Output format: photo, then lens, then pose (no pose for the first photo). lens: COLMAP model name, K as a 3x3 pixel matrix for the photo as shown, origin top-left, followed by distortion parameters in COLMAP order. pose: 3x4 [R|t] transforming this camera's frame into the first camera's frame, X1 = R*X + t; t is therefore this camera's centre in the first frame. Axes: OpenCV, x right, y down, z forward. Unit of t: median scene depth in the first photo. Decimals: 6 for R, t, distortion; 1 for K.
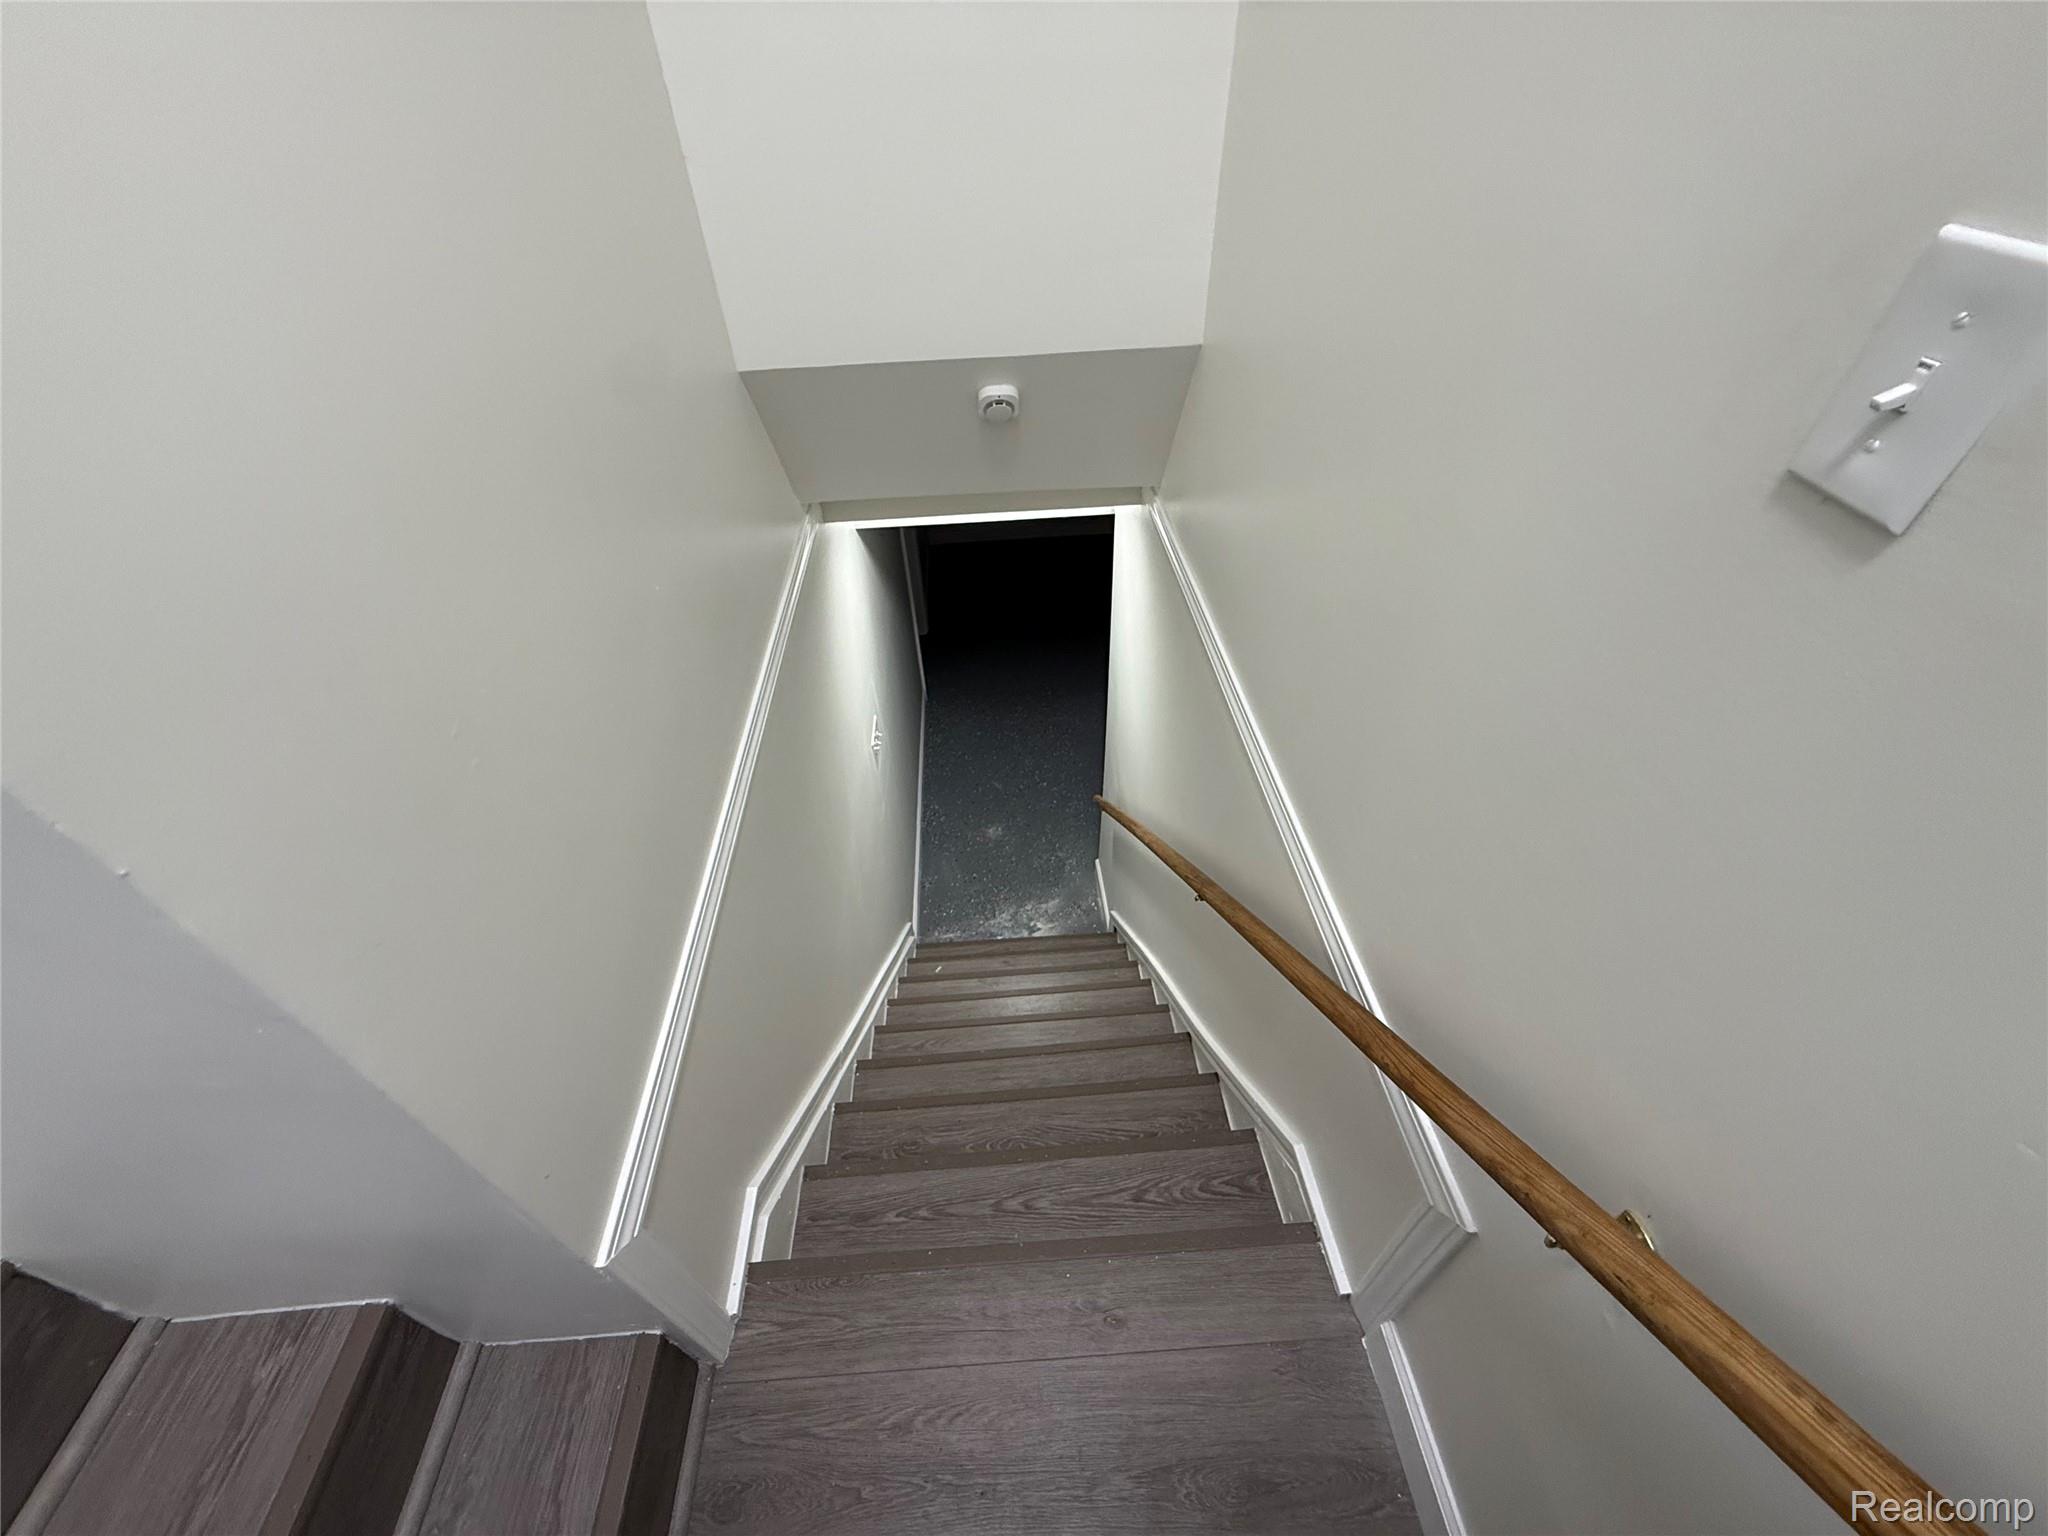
lens RADIAL K [[822.4, 0, 1026.9], [0, 822.4, 767.0], [0, 0, 1]] dist [-0.000800, -0.000322]
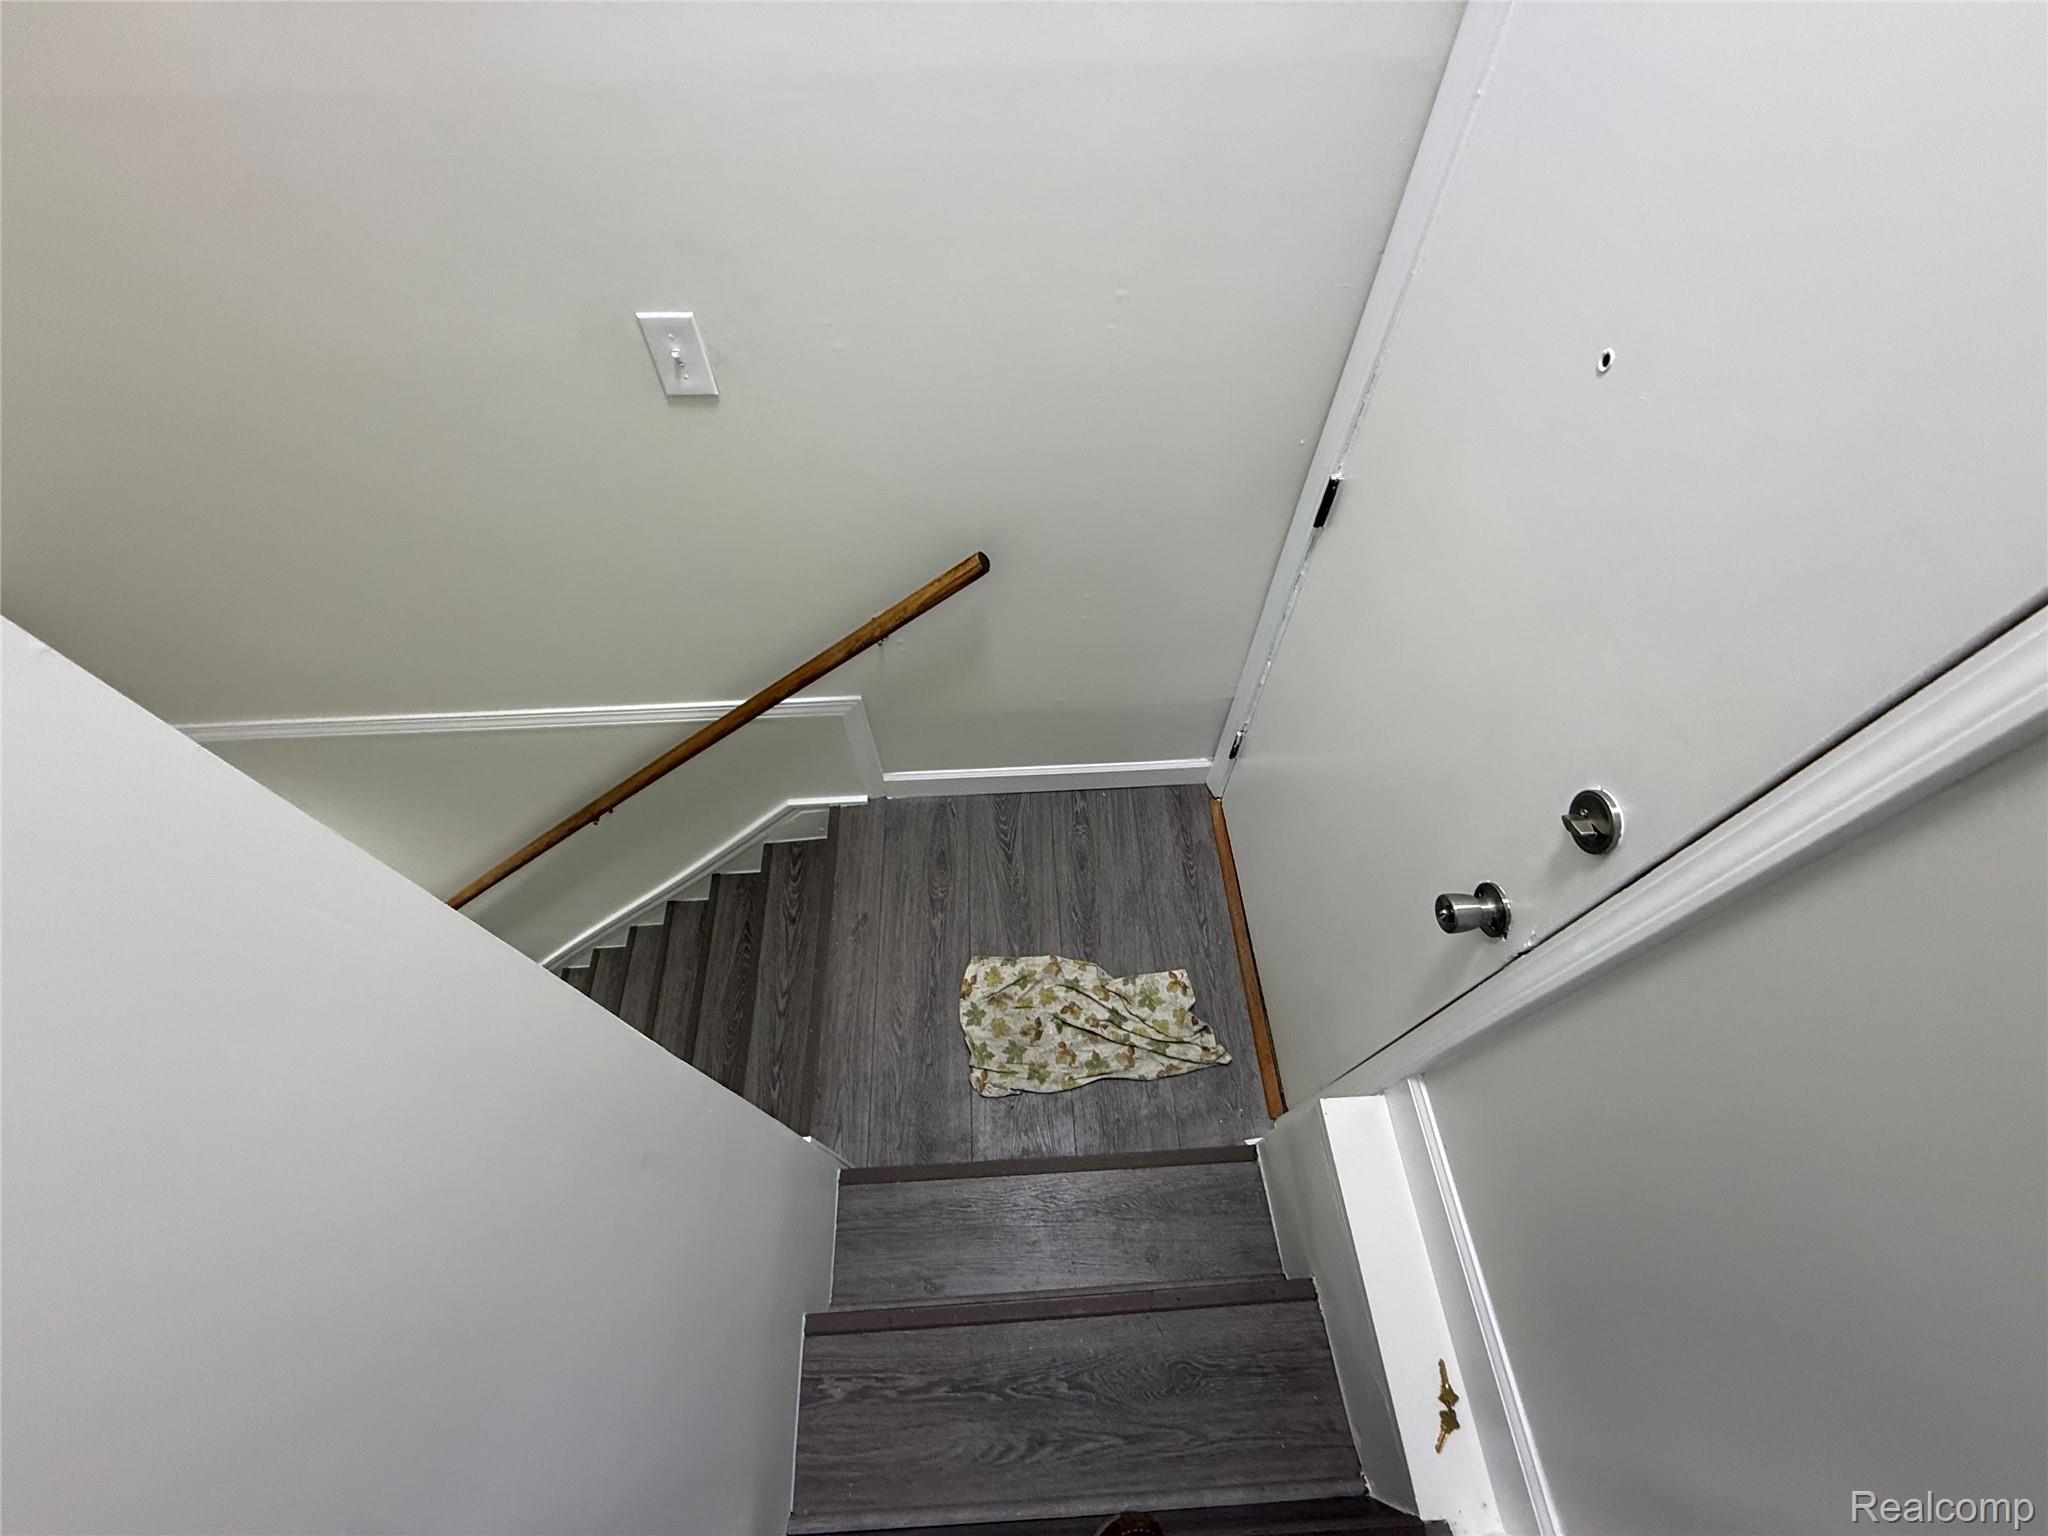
lens RADIAL K [[822.4, 0, 1026.9], [0, 822.4, 767.0], [0, 0, 1]] dist [-0.000800, -0.000322]
pose [[0.009641, -0.826719, 0.562532, -0.582340], [0.678938, 0.418423, 0.603295, -0.260333], [-0.734132, 0.376108, 0.565325, -0.335335]]
